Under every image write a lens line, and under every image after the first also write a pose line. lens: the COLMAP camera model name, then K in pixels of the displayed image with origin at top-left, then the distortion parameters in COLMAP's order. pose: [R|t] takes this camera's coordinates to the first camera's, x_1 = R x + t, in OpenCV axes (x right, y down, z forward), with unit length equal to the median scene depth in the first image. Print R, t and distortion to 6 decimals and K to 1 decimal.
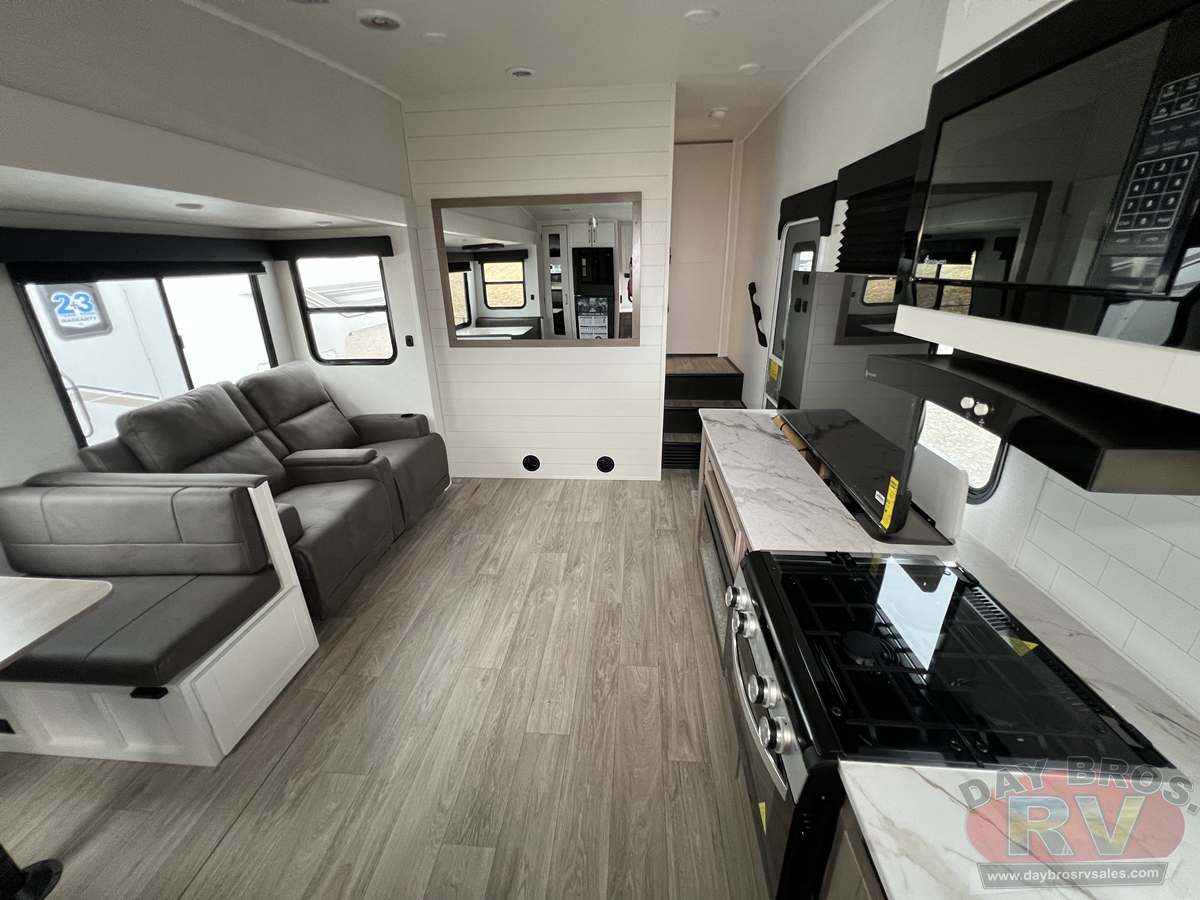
lens RADIAL K [[484.2, 0, 597.0], [0, 484.2, 449.0], [0, 0, 1]] dist [-0.003614, -0.000055]
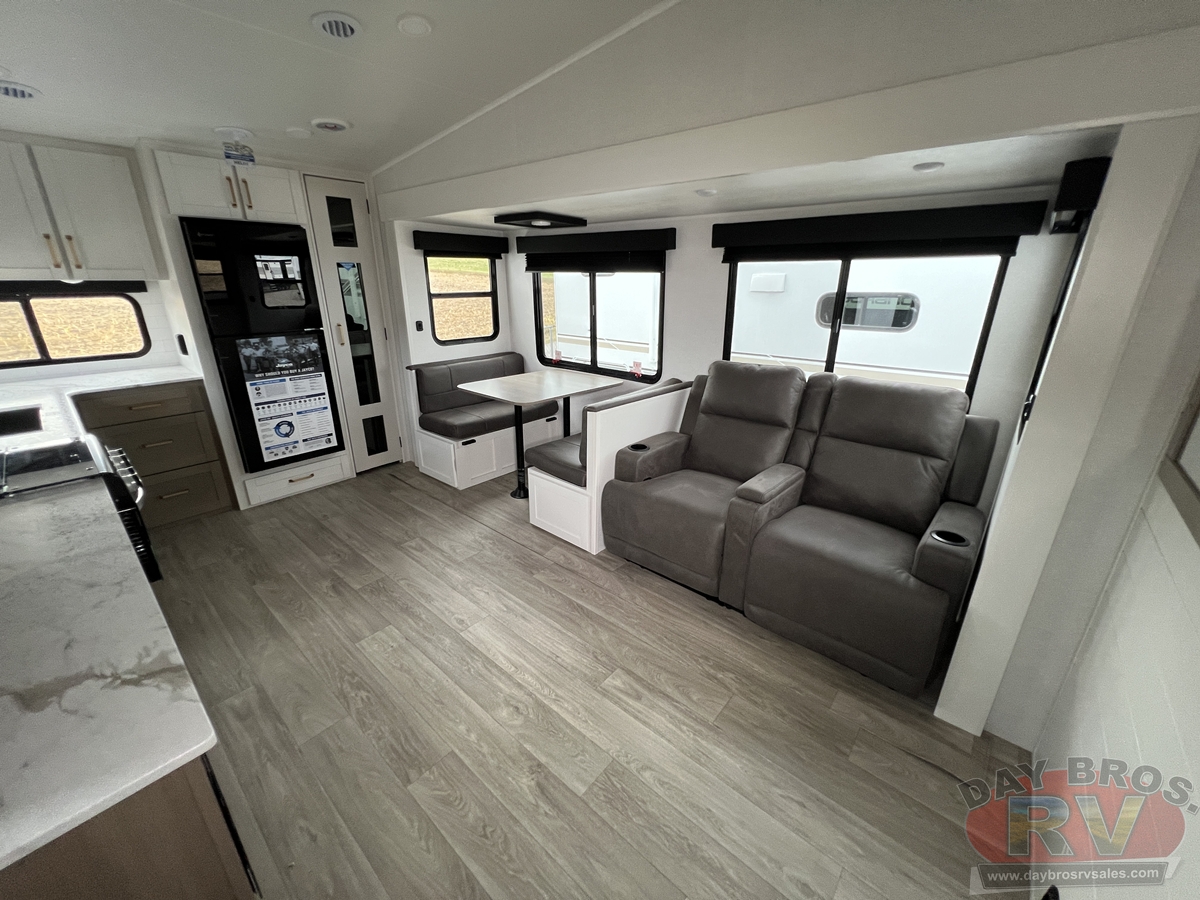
lens RADIAL K [[484.2, 0, 597.8], [0, 484.2, 448.8], [0, 0, 1]] dist [-0.003614, -0.000055]
pose [[-0.597437, 0.285553, -0.749352, 0.256257], [-0.281452, 0.800341, 0.529376, -0.440019], [0.750902, 0.527176, -0.397784, 1.271666]]
